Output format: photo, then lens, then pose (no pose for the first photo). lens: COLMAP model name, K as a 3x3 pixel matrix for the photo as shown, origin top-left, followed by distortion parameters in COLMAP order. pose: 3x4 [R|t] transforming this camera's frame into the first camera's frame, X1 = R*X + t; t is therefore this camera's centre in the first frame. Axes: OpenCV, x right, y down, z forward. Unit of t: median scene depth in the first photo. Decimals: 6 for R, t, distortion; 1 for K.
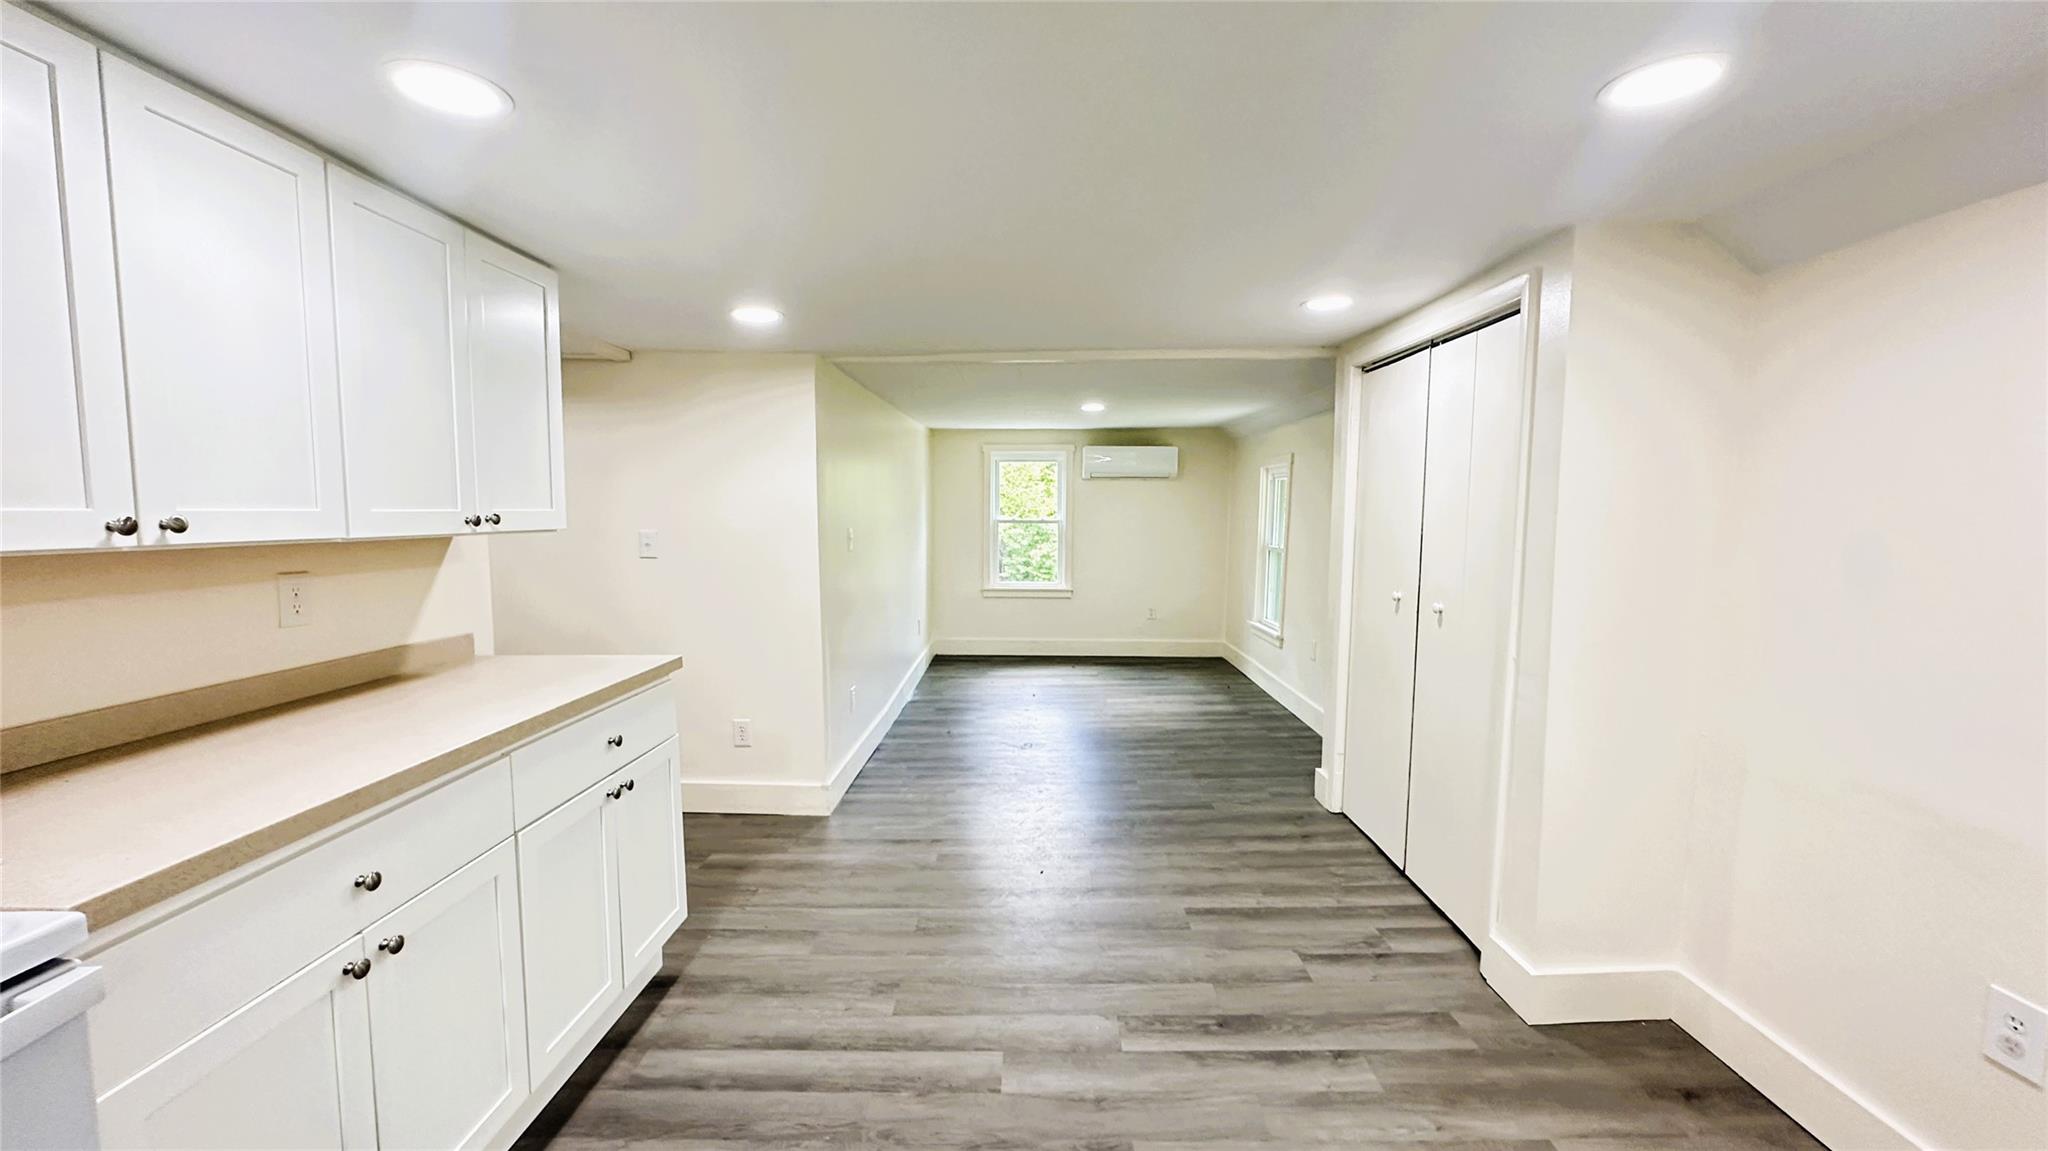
lens RADIAL K [[818.0, 0, 1029.6], [0, 818.0, 579.4], [0, 0, 1]] dist [-0.003738, 0.000891]
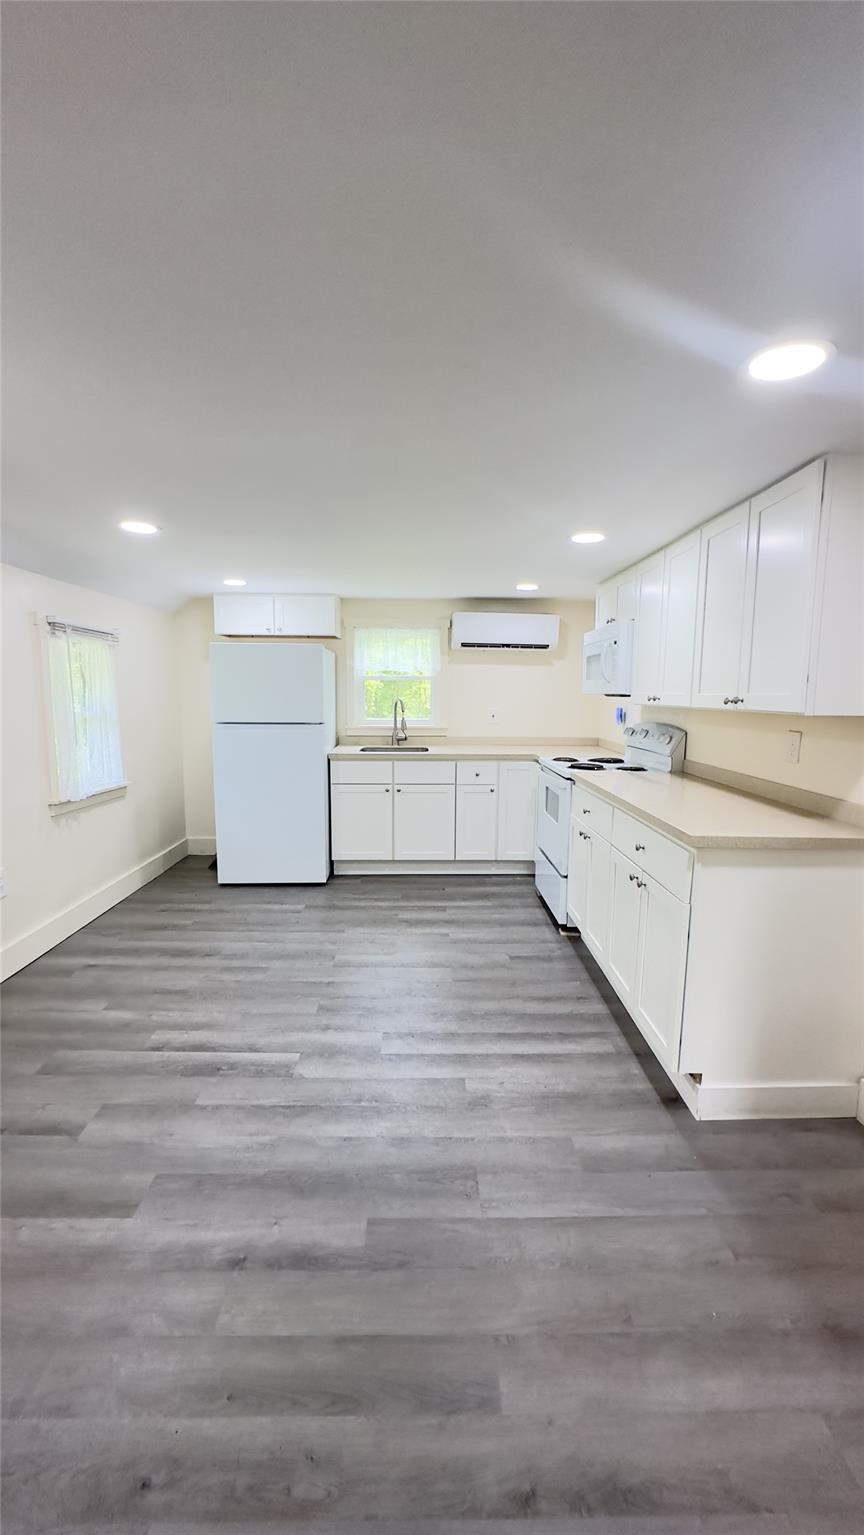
lens RADIAL K [[613.1, 0, 433.3], [0, 613.1, 772.9], [0, 0, 1]] dist [-0.003738, 0.000891]
pose [[-0.999562, -0.008005, -0.028508, -0.086361], [-0.013867, 0.977214, 0.211801, -0.150145], [0.026163, 0.212104, -0.976897, 1.838863]]
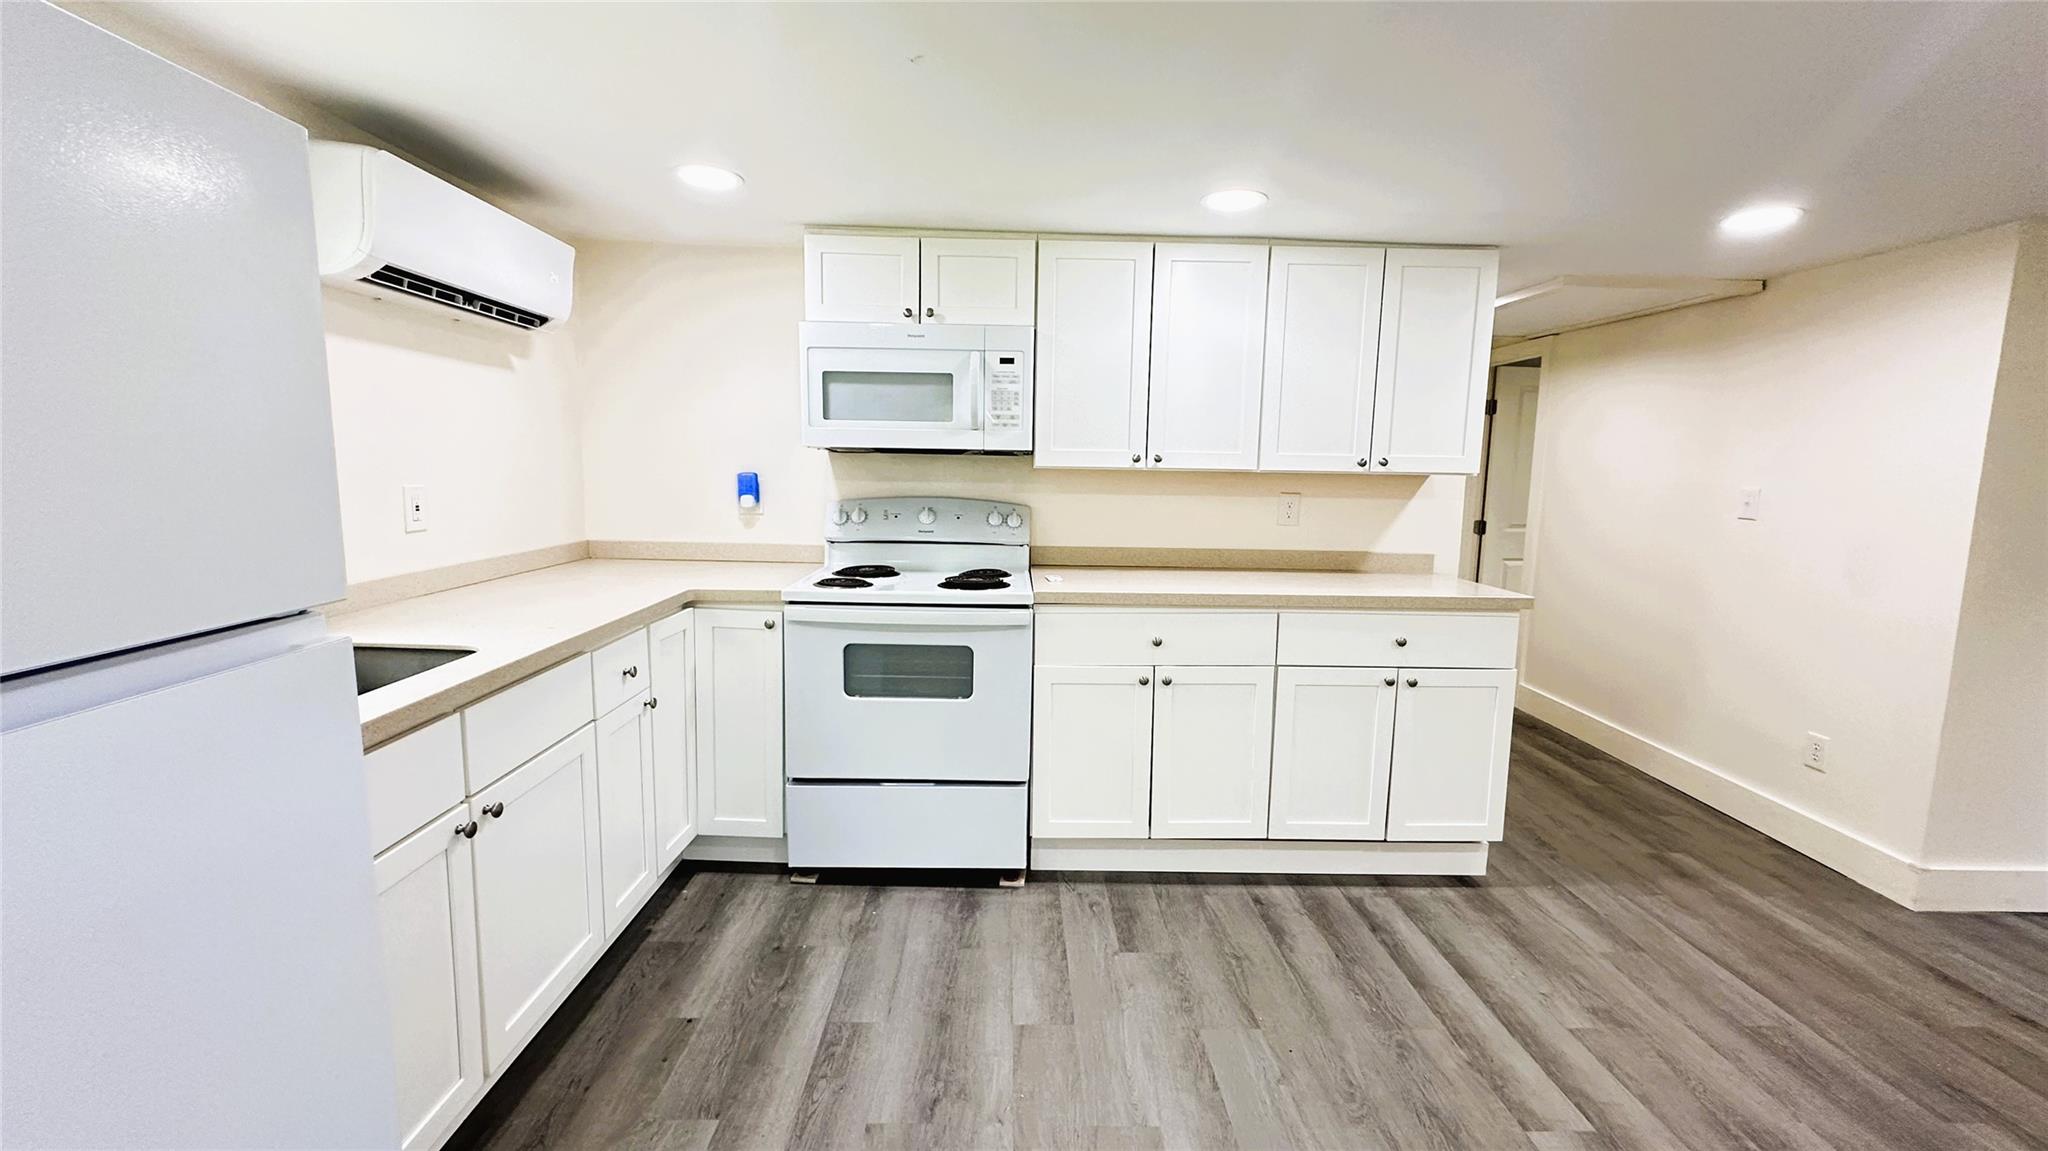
lens RADIAL K [[818.0, 0, 1021.4], [0, 818.0, 577.4], [0, 0, 1]] dist [-0.003738, 0.000891]
pose [[0.023844, 0.140351, -0.989815, 0.619947], [-0.101053, 0.985363, 0.137286, -0.010084], [0.994595, 0.096750, 0.037678, 0.328544]]
